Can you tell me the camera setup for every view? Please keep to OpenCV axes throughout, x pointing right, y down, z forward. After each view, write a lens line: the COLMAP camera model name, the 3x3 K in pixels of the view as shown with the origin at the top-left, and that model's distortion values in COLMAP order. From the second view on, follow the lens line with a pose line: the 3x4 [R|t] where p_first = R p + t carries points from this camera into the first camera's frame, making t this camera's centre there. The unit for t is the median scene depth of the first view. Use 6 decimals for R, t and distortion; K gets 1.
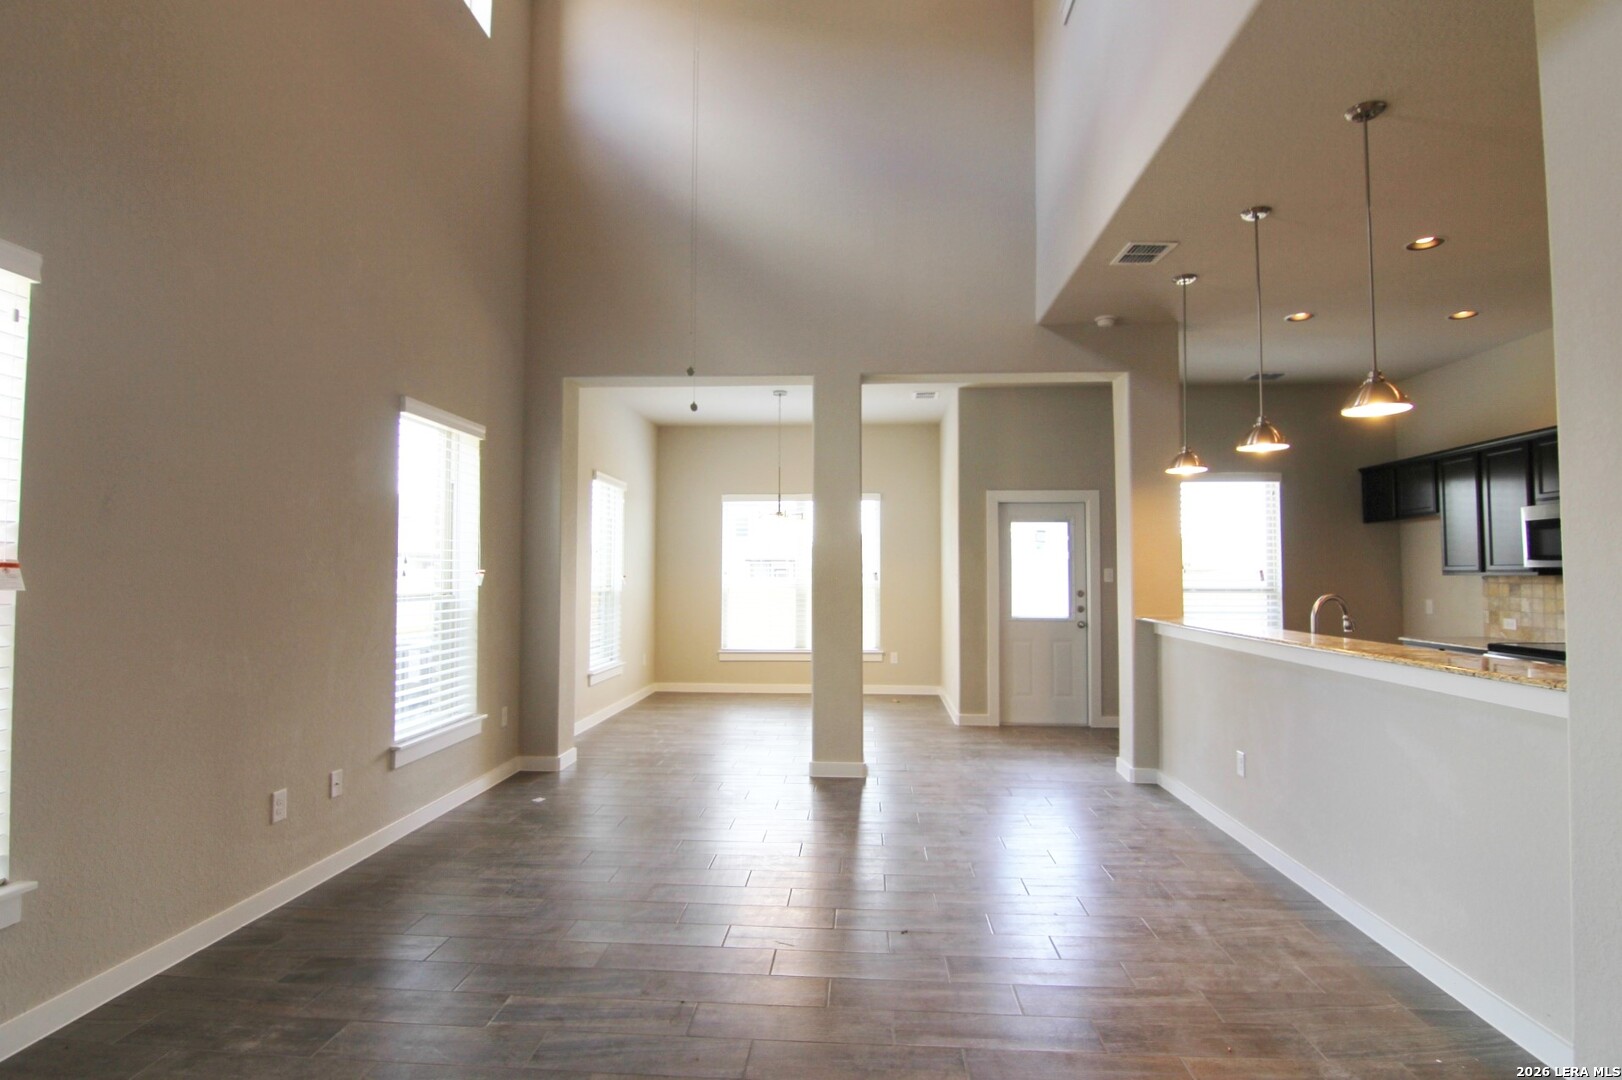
lens RADIAL K [[827.6, 0, 811.0], [0, 827.6, 540.0], [0, 0, 1]] dist [-0.011892, -0.002073]
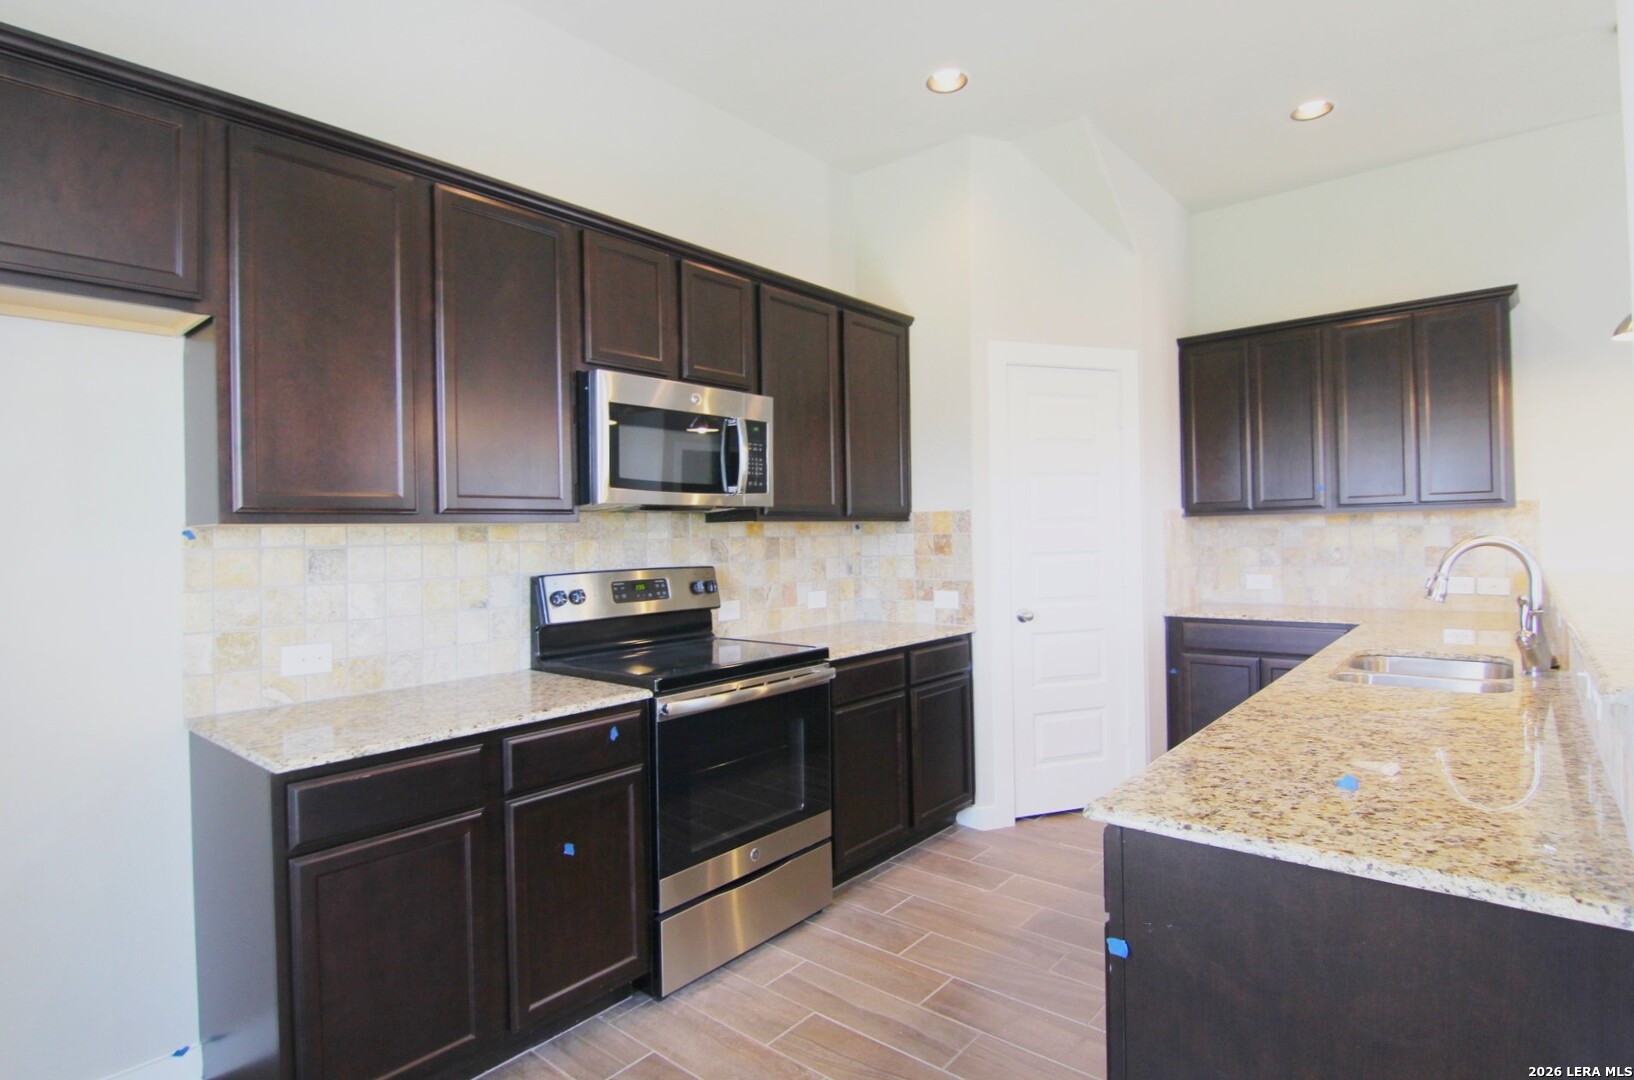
lens RADIAL K [[835.6, 0, 817.0], [0, 835.6, 540.0], [0, 0, 1]] dist [-0.003113, -0.013585]
pose [[-0.808899, 0.010083, 0.587861, 0.453758], [-0.005102, 0.999695, -0.024167, 0.057769], [-0.587925, -0.022548, -0.808601, 1.173725]]
